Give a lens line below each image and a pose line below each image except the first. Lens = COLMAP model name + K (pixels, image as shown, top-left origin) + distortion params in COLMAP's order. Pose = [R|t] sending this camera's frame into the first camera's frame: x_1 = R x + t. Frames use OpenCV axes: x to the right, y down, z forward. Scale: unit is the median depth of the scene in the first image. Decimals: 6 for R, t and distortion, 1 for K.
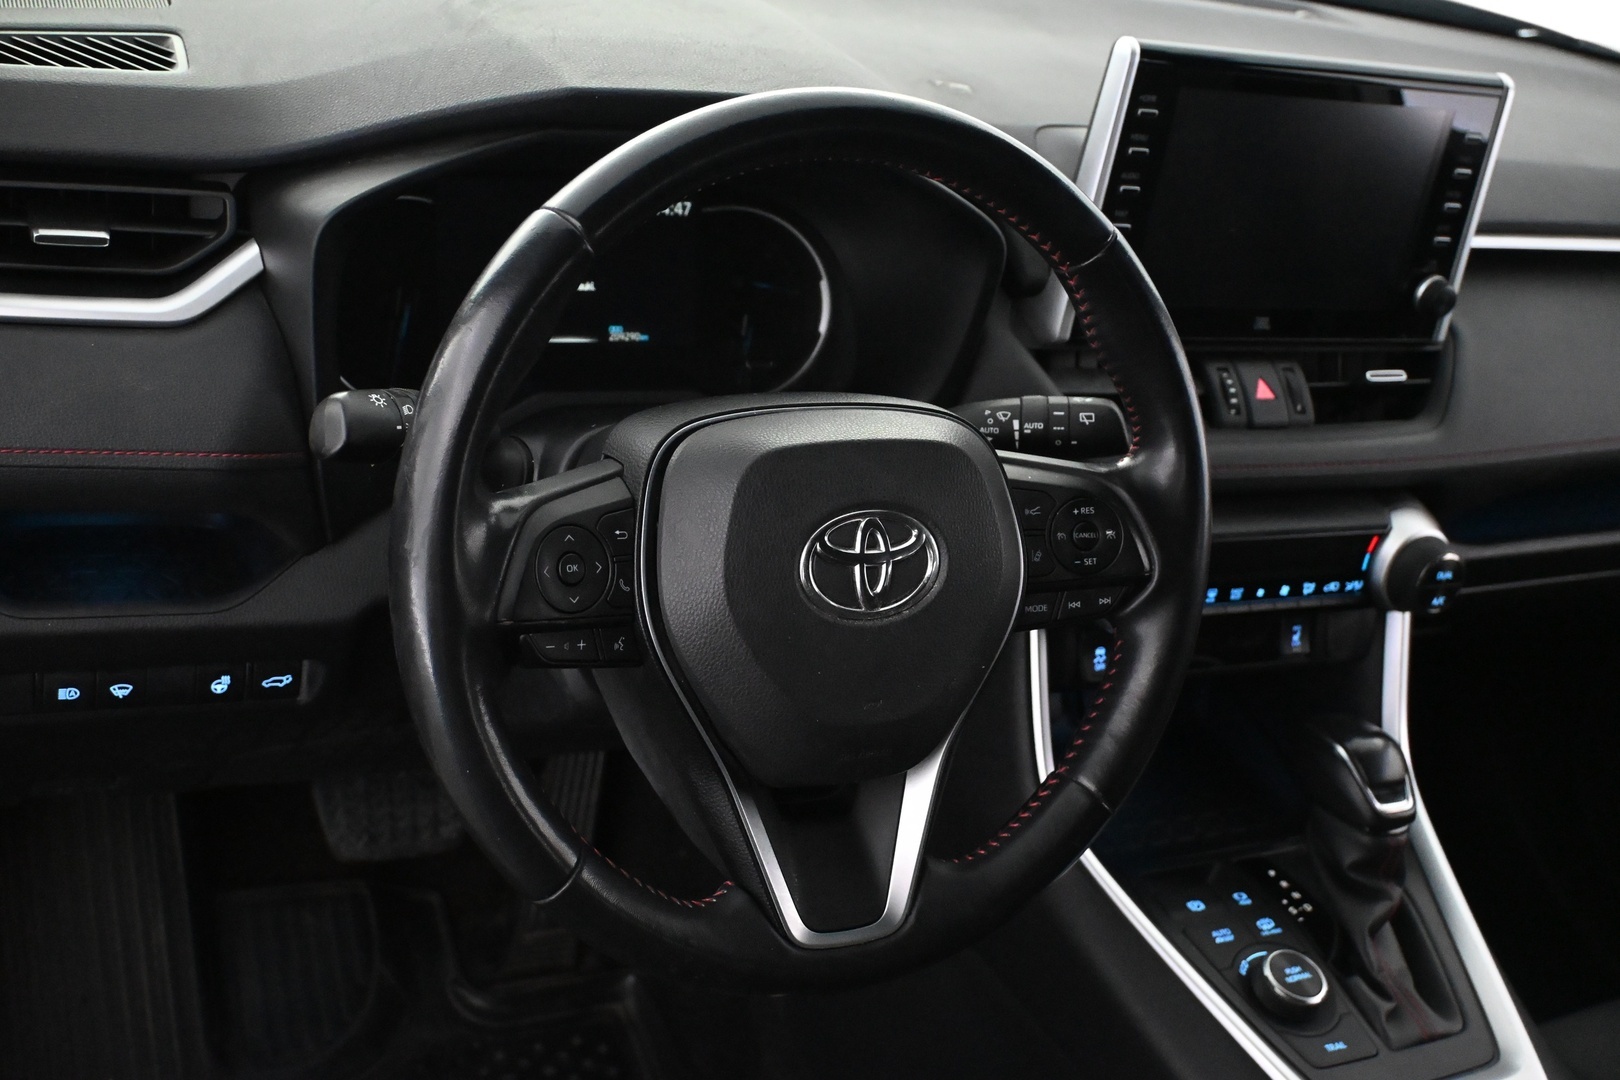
lens RADIAL K [[1903.7, 0, 807.5], [0, 1903.7, 536.2], [0, 0, 1]] dist [0.003329, 0.000000]
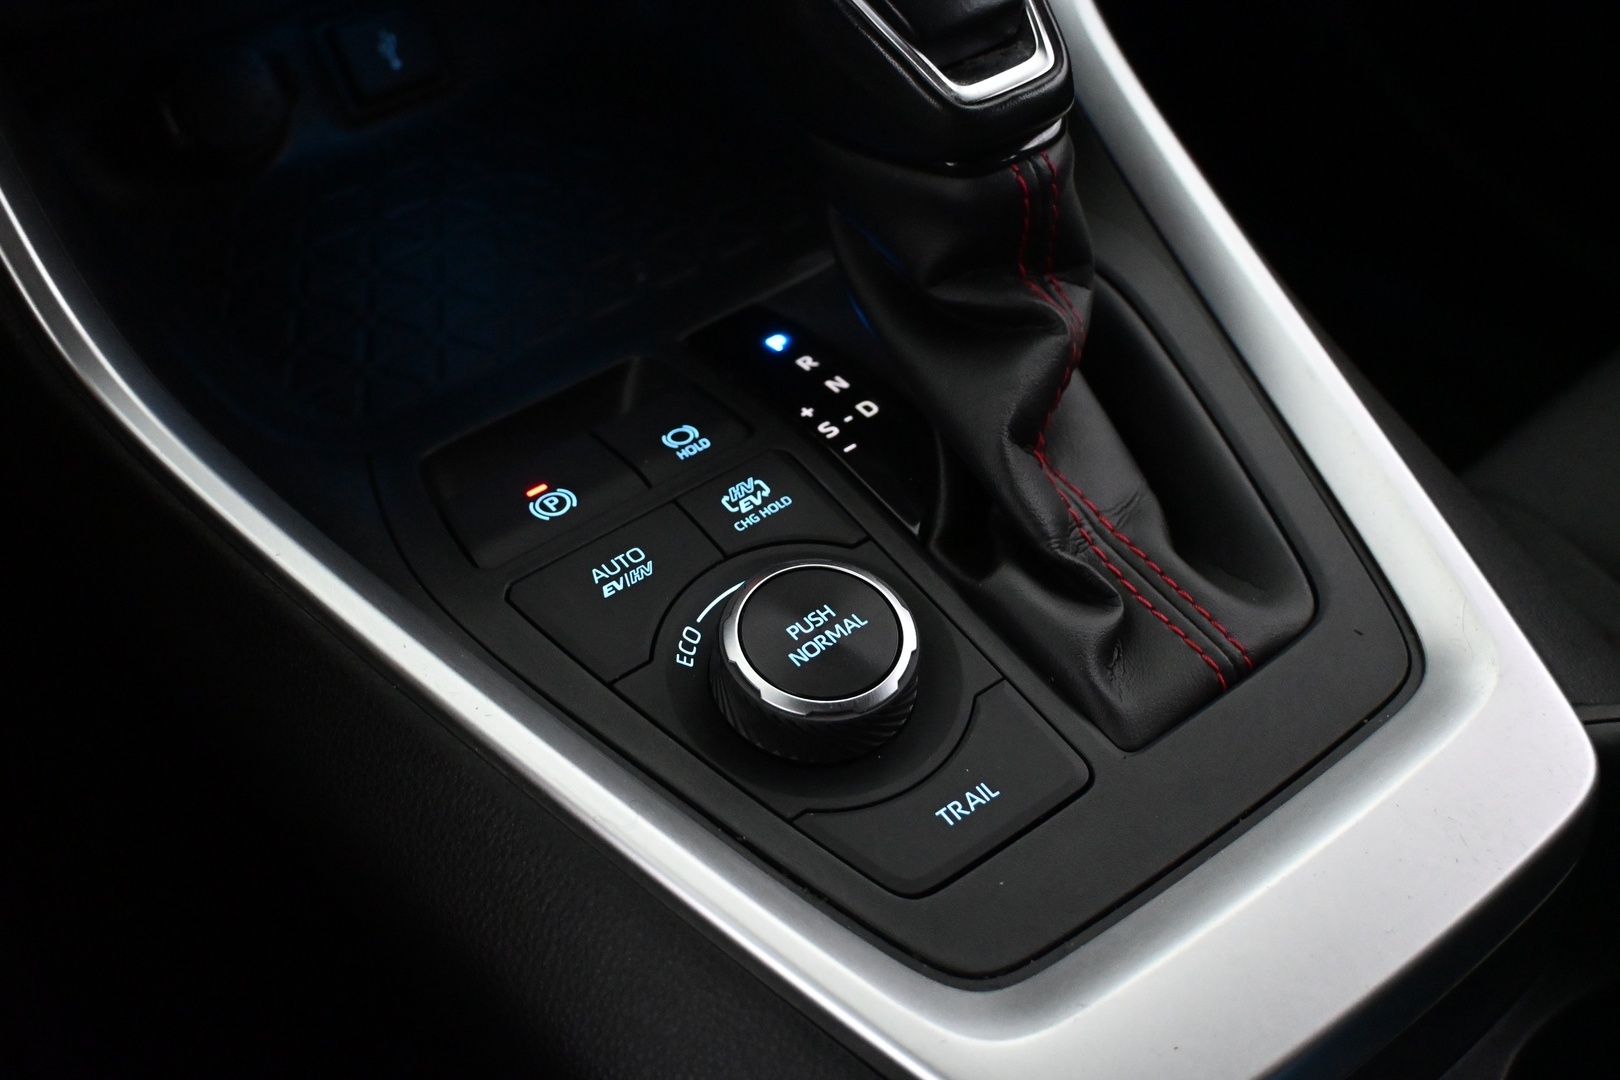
lens RADIAL K [[1972.9, 0, 815.8], [0, 1972.9, 544.4], [0, 0, 1]] dist [0.136377, 0.000000]
pose [[0.954604, -0.296361, 0.030027, 0.242684], [0.277360, 0.921086, 0.273262, 0.113446], [-0.108641, -0.252529, 0.961471, 0.639037]]
